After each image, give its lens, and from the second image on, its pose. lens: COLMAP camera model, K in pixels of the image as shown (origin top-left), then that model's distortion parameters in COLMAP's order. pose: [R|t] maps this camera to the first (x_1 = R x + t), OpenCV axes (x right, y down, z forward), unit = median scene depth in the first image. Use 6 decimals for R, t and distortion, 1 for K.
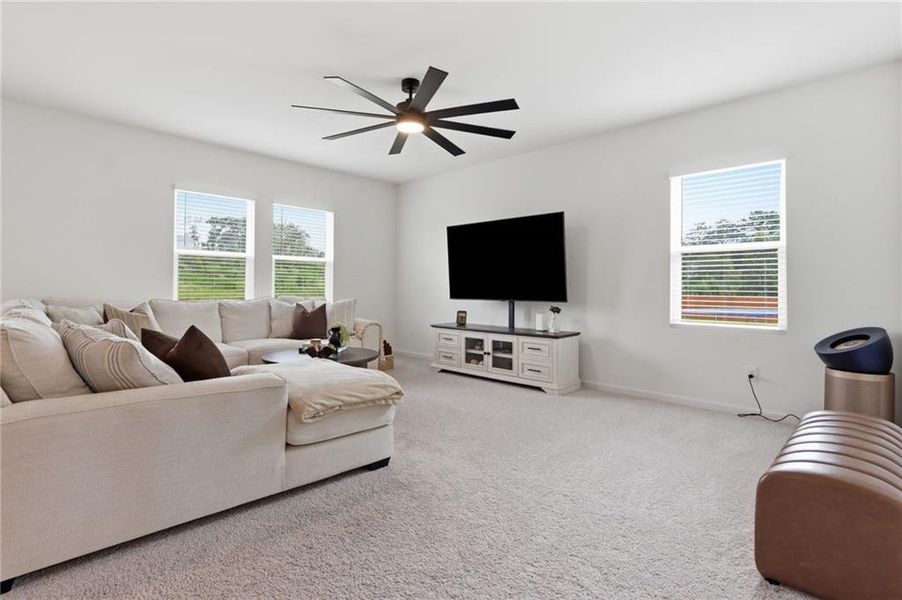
lens RADIAL K [[433.7, 0, 453.8], [0, 433.7, 292.4], [0, 0, 1]] dist [0.003090, 0.000395]
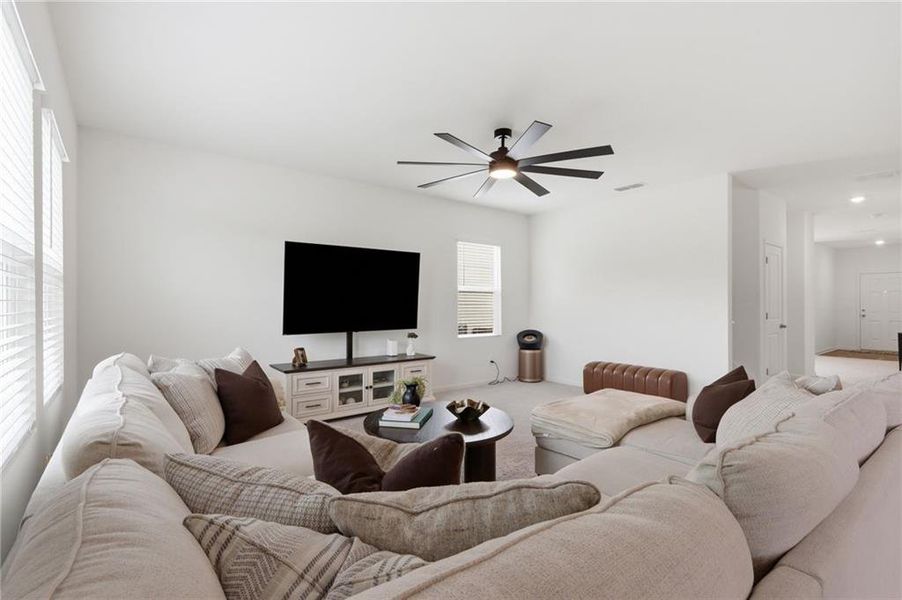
lens RADIAL K [[413.1, 0, 451.0], [0, 413.1, 300.0], [0, 0, 1]] dist [0.000294, 0.000056]
pose [[0.156993, -0.004446, 0.987590, -0.805430], [0.008720, 0.999957, 0.003115, -0.054848], [-0.987561, 0.008122, 0.157025, 0.680196]]
